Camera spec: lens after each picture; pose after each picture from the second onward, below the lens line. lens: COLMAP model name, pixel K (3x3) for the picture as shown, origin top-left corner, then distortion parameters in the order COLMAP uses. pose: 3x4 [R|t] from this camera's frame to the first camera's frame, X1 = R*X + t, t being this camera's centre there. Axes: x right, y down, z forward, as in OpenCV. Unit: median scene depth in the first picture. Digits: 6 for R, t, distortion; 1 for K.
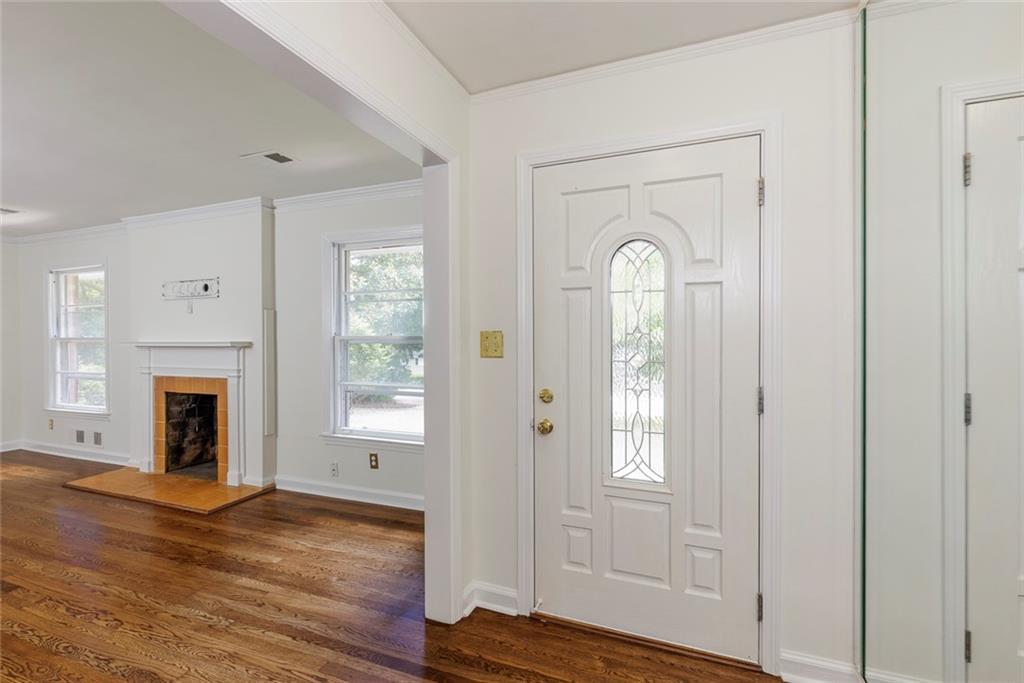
lens RADIAL K [[462.6, 0, 503.7], [0, 462.6, 335.2], [0, 0, 1]] dist [0.009937, -0.002231]
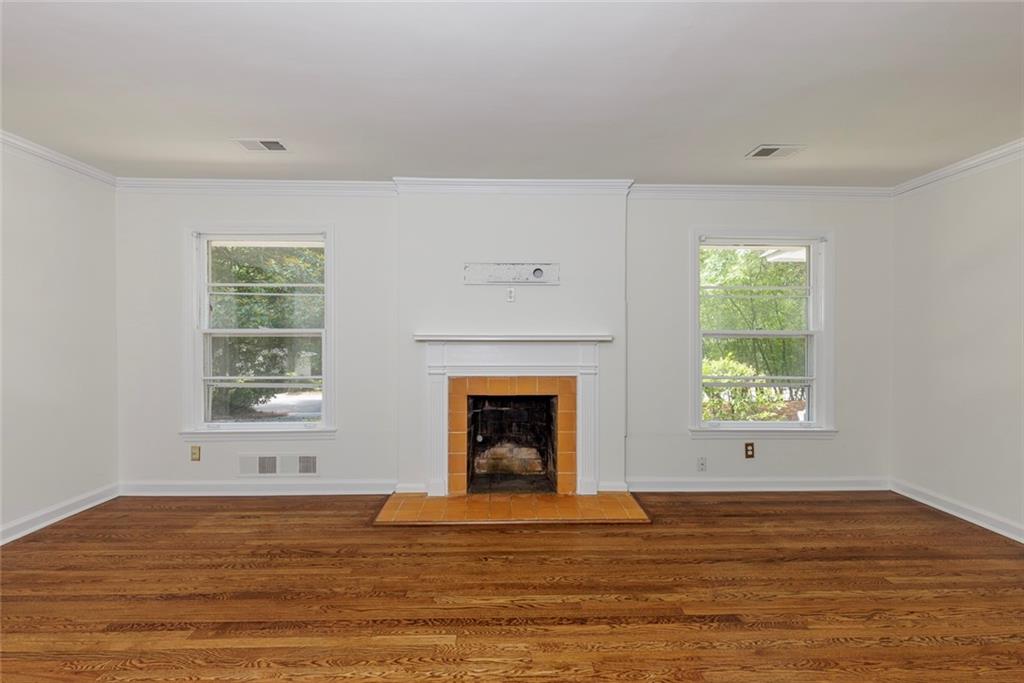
lens RADIAL K [[462.6, 0, 509.1], [0, 462.6, 337.8], [0, 0, 1]] dist [0.009937, -0.002231]
pose [[0.916008, 0.006531, 0.401107, -1.057185], [-0.008700, 0.999956, 0.003586, 0.016344], [-0.401065, -0.006775, 0.916024, 0.230878]]
